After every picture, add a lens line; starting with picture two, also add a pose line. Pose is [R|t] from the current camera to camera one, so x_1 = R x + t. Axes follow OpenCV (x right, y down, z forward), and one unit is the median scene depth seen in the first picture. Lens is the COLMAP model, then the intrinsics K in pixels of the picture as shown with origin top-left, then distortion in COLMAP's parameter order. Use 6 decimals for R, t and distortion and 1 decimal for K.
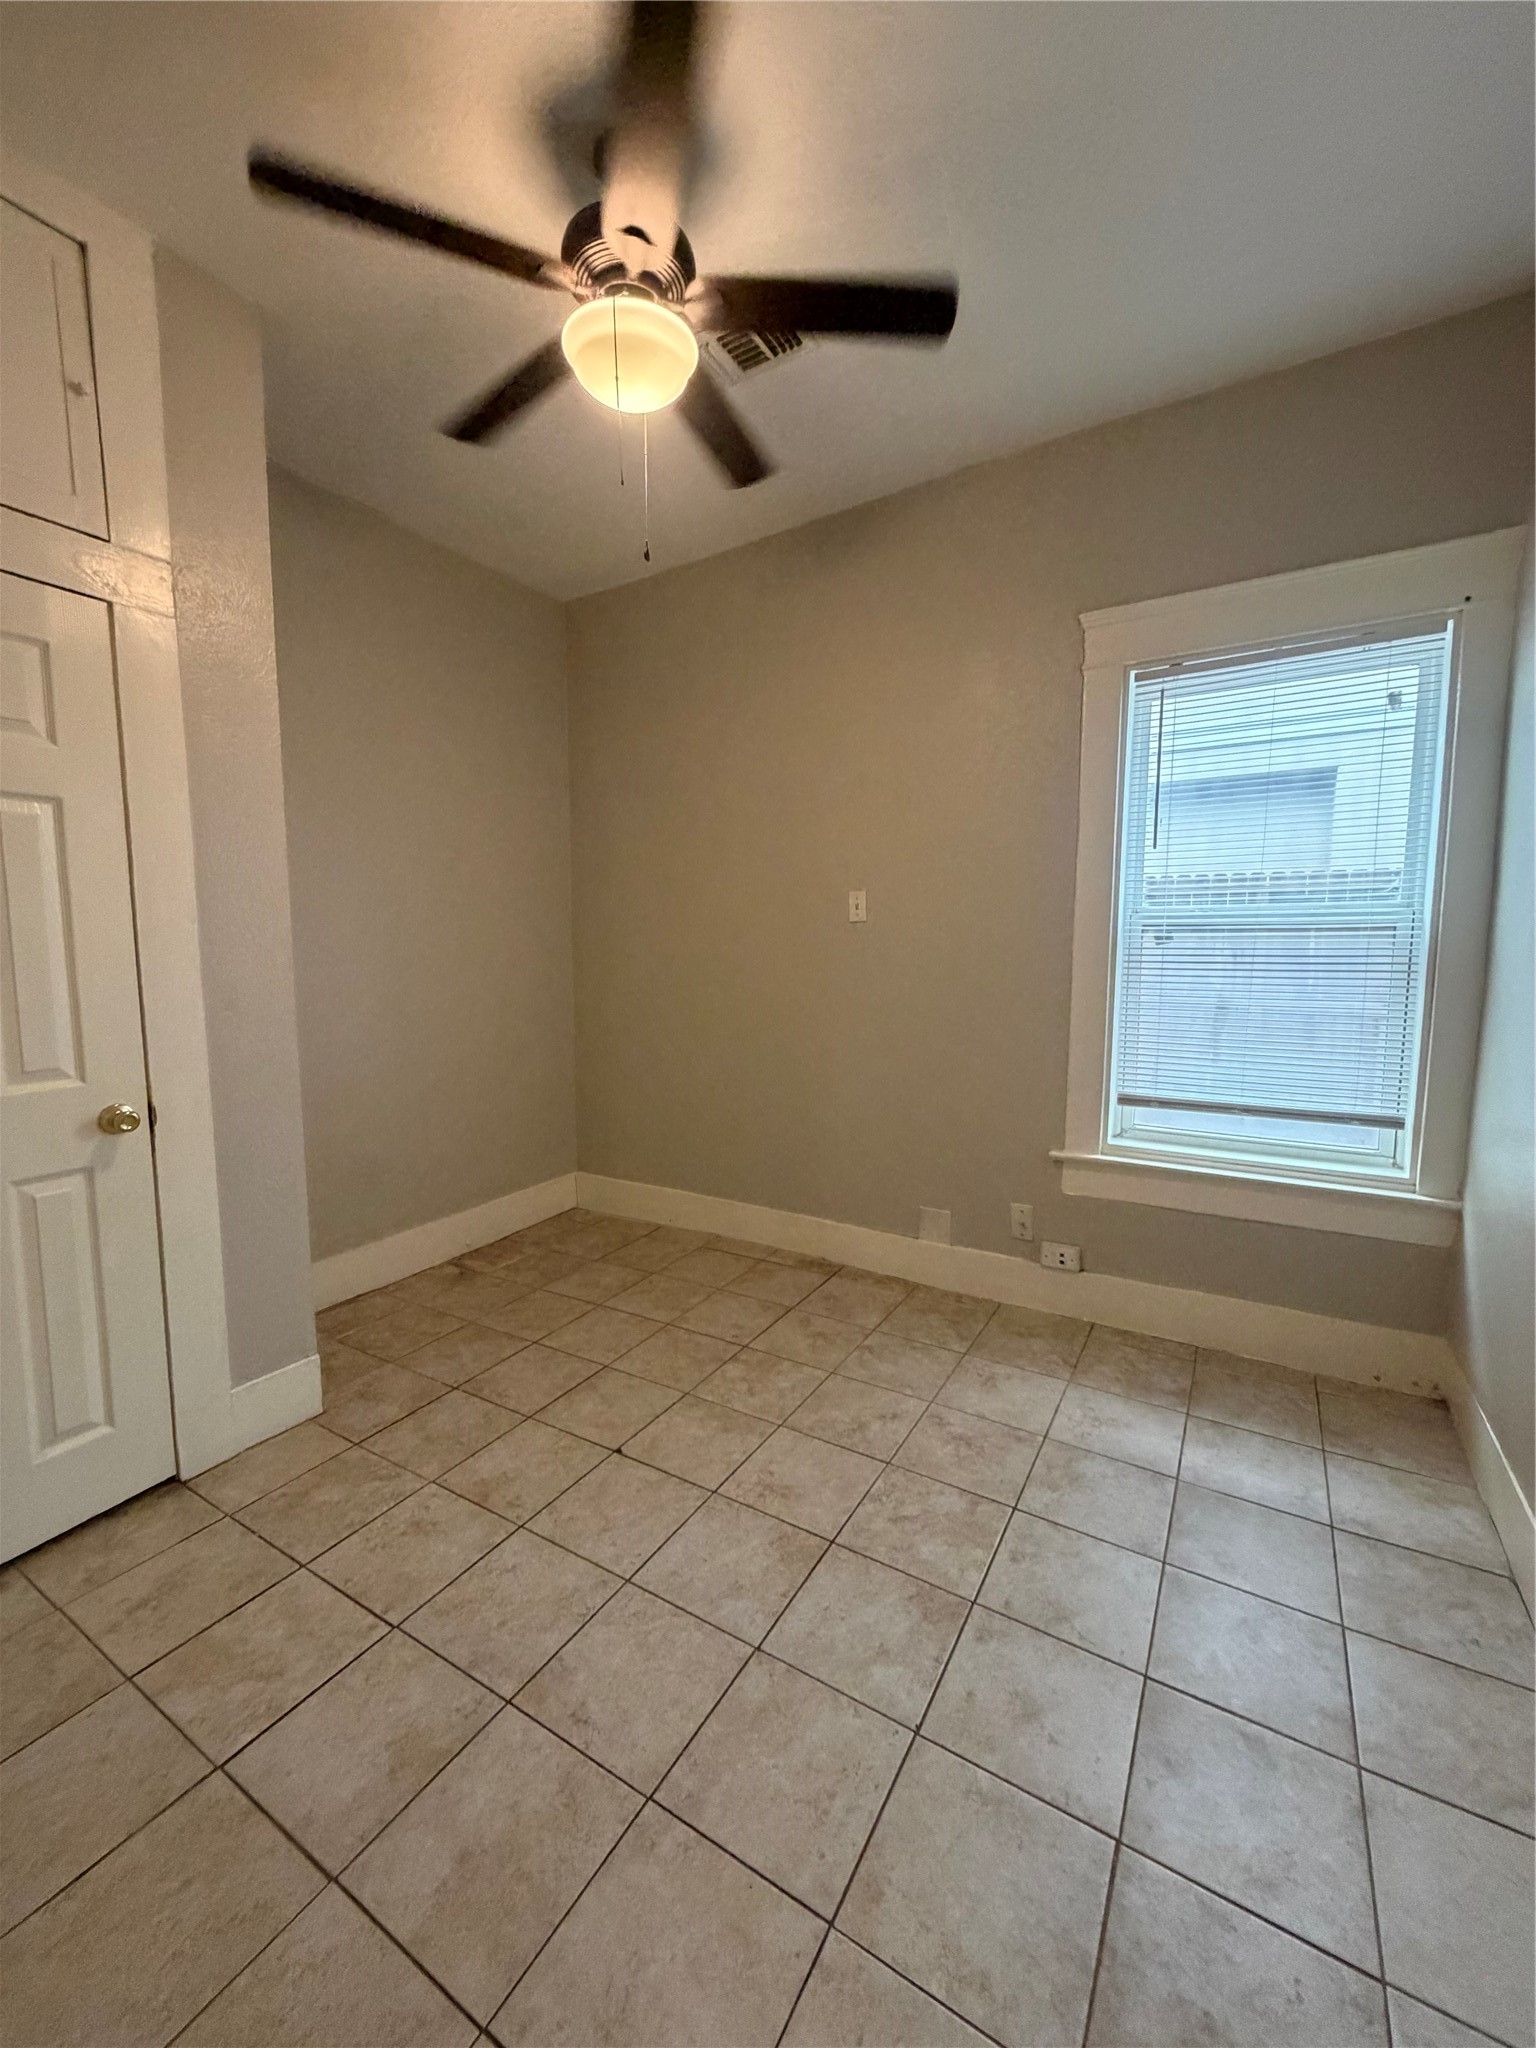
lens RADIAL K [[819.2, 0, 763.3], [0, 819.2, 1026.7], [0, 0, 1]] dist [0.002558, -0.001110]
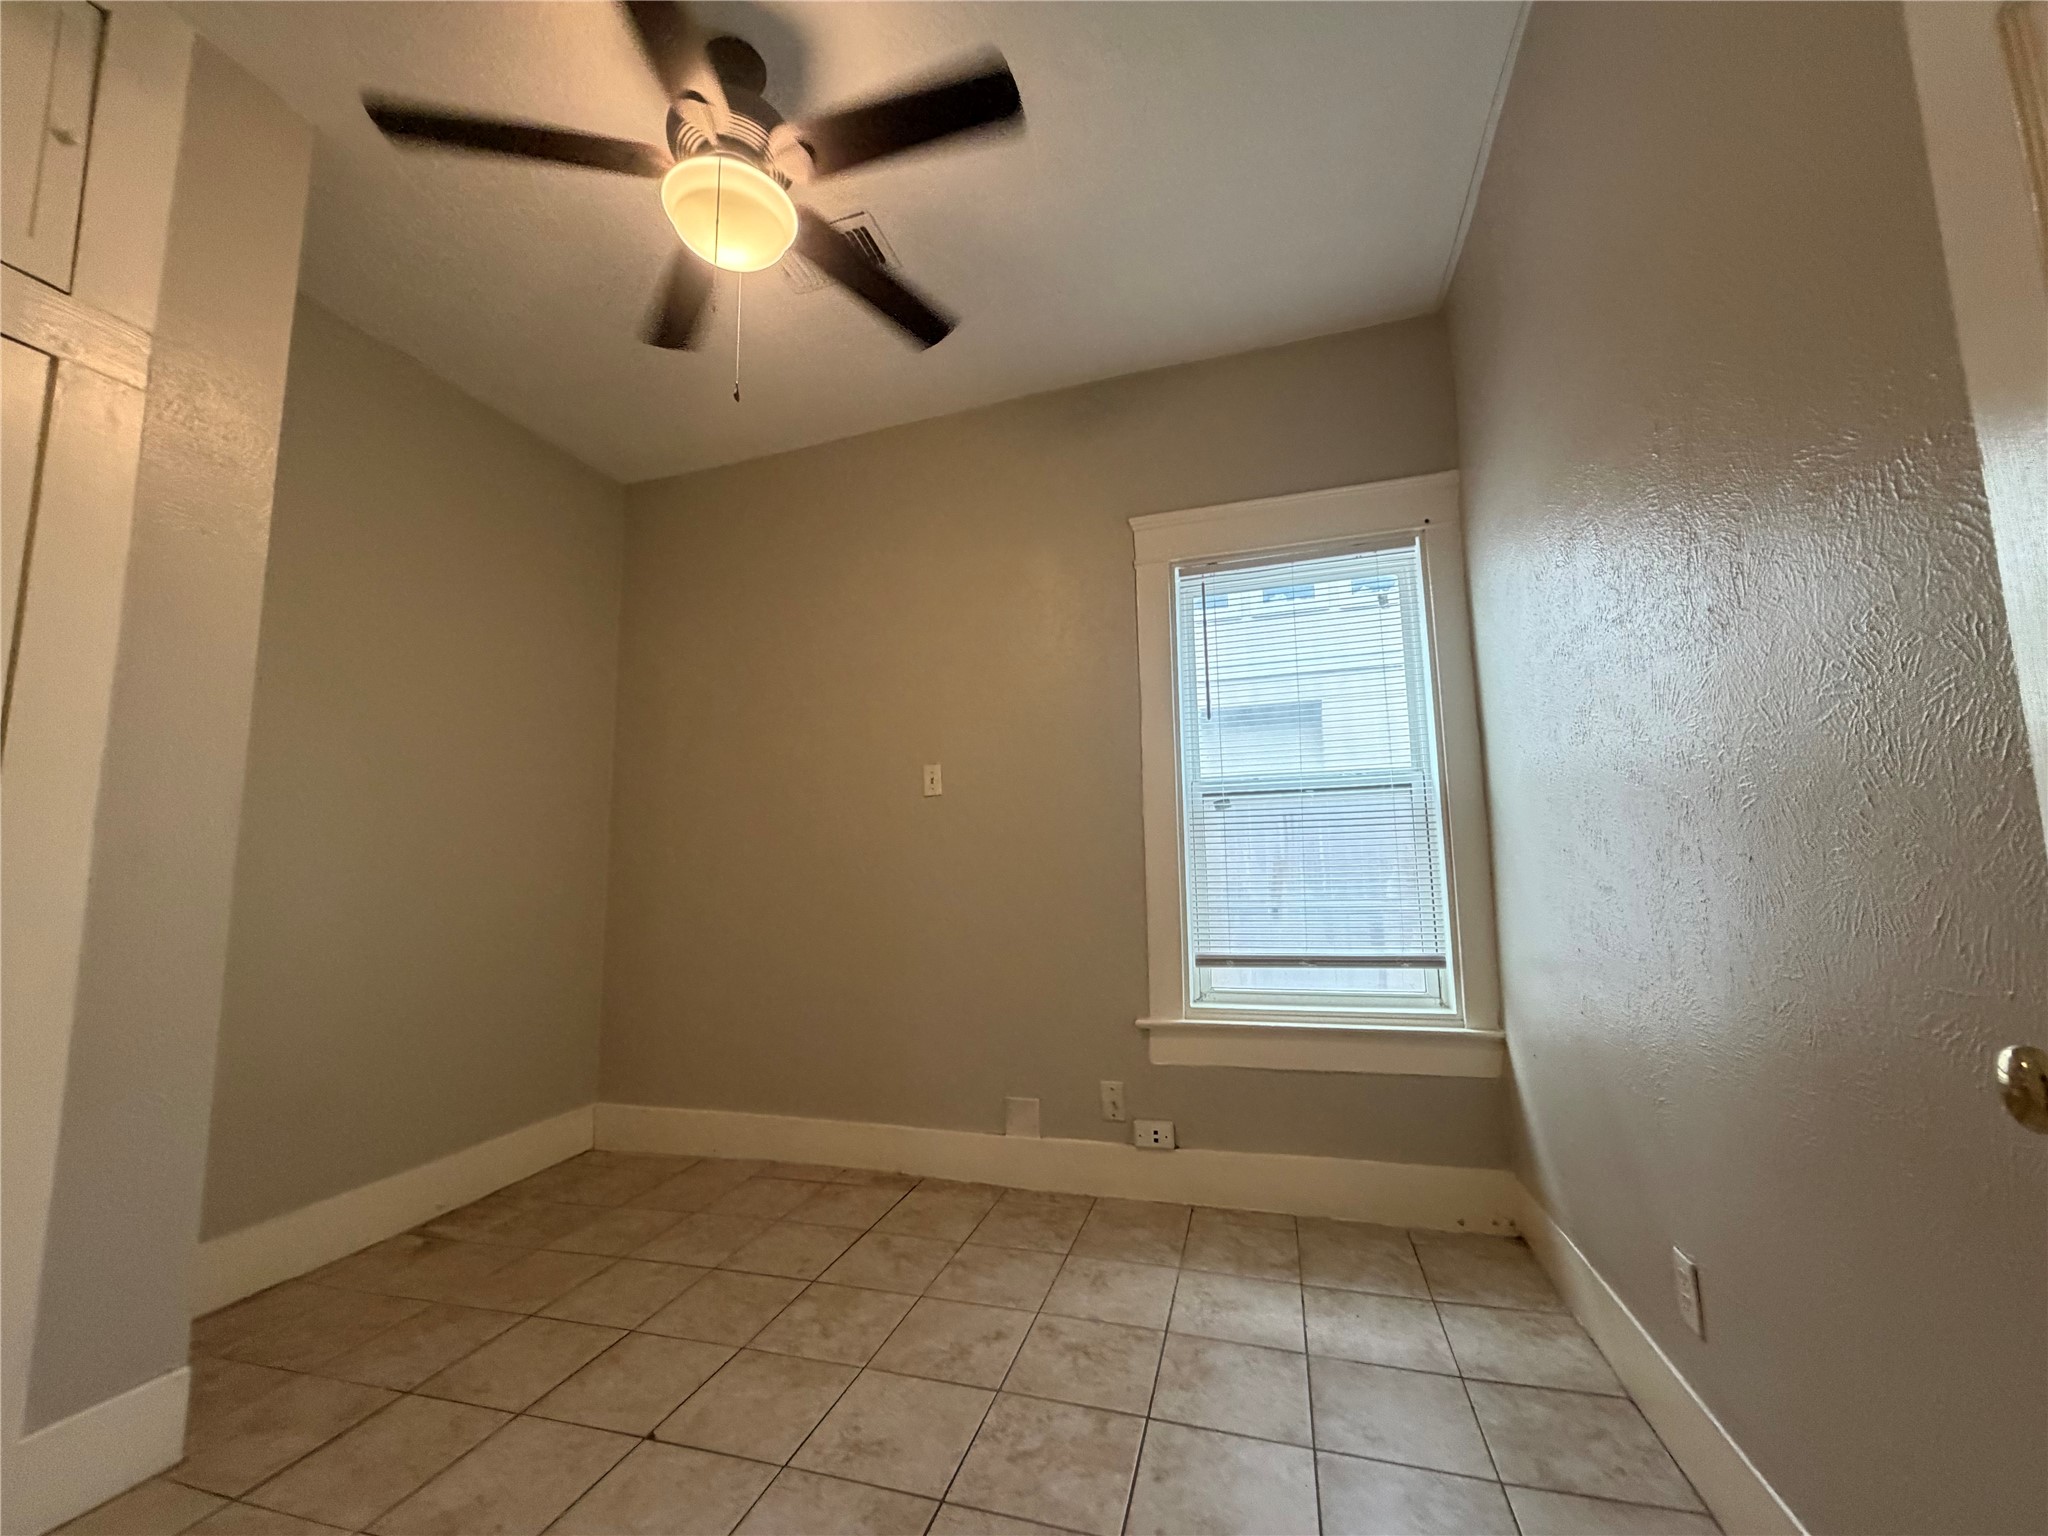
lens RADIAL K [[819.2, 0, 1021.3], [0, 819.2, 768.1], [0, 0, 1]] dist [0.002558, -0.001110]
pose [[0.968917, 0.014962, 0.246932, -0.035580], [0.041104, 0.974557, -0.220337, 0.083932], [-0.243947, 0.223638, 0.943650, 0.053112]]
